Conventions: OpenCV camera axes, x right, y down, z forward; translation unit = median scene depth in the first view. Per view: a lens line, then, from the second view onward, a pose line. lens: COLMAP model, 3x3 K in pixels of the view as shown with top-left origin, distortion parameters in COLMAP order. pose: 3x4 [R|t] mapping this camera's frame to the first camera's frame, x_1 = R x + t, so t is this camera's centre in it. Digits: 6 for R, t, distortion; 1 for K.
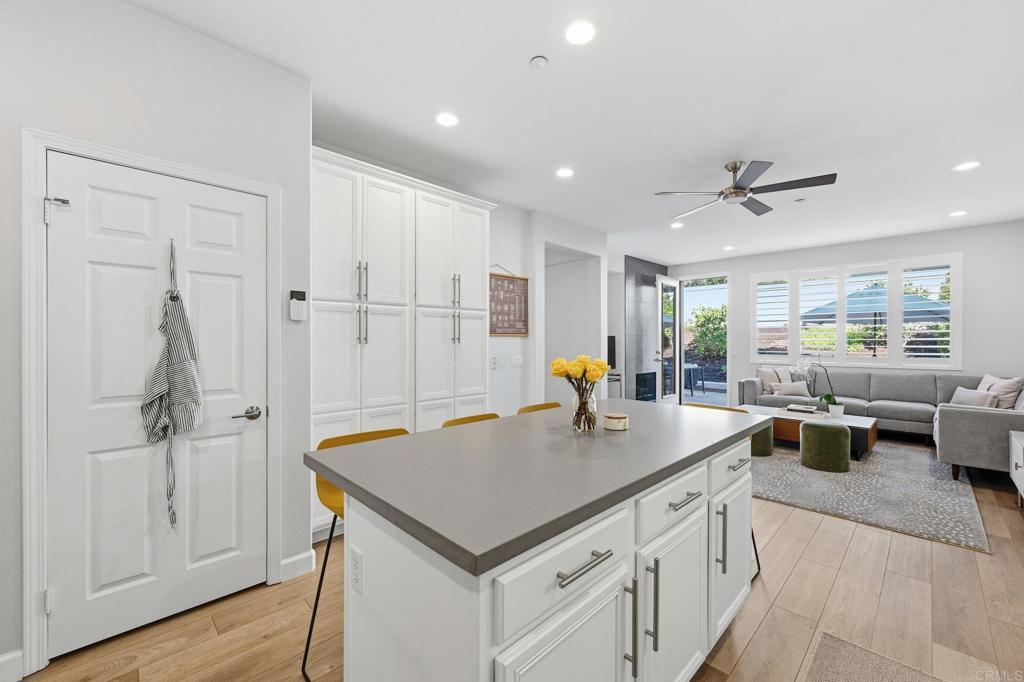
lens RADIAL K [[410.9, 0, 514.9], [0, 410.9, 339.6], [0, 0, 1]] dist [0.001227, -0.000217]
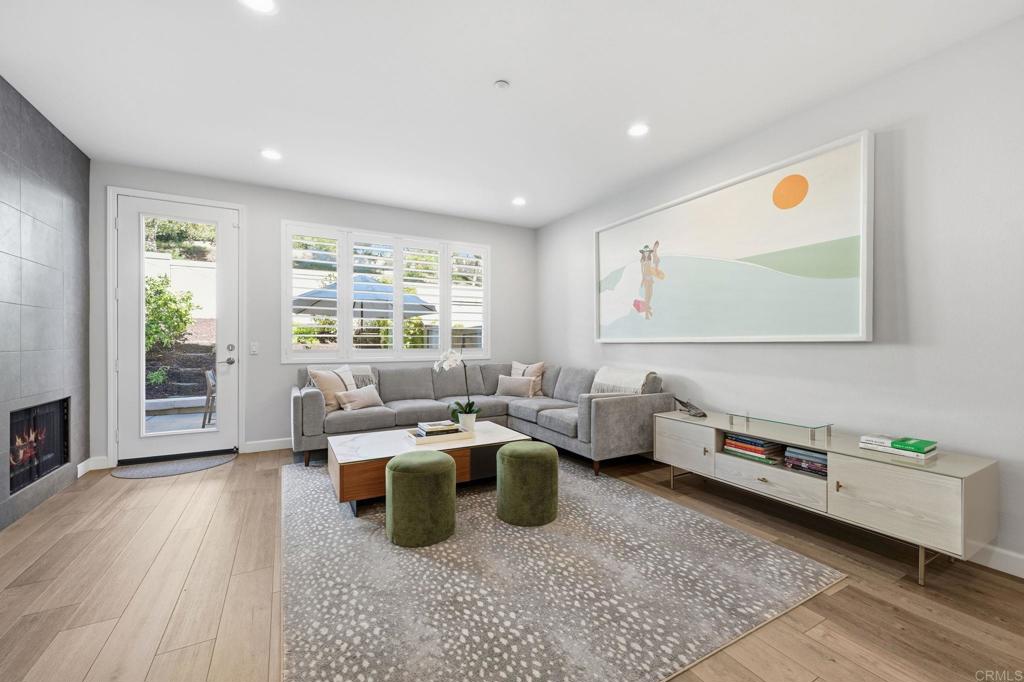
lens RADIAL K [[410.9, 0, 516.8], [0, 410.9, 343.4], [0, 0, 1]] dist [0.001227, -0.000217]
pose [[0.256688, -0.009975, 0.966443, 0.087133], [-0.006673, 0.999905, 0.012093, 0.021875], [-0.966471, -0.009553, 0.256597, 0.636152]]
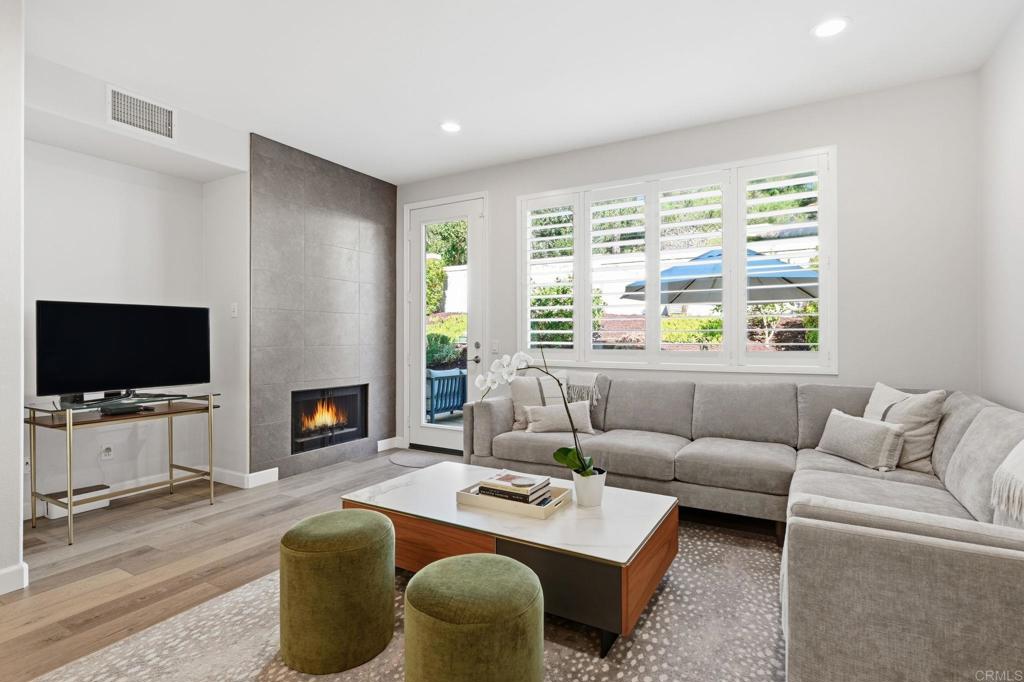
lens RADIAL K [[502.7, 0, 520.5], [0, 502.7, 334.5], [0, 0, 1]] dist [0.001952, -0.000004]
pose [[0.961570, -0.000620, 0.274561, 0.509051], [0.000421, 1.000000, 0.000785, 0.022630], [-0.274561, -0.000639, 0.961569, 0.481544]]
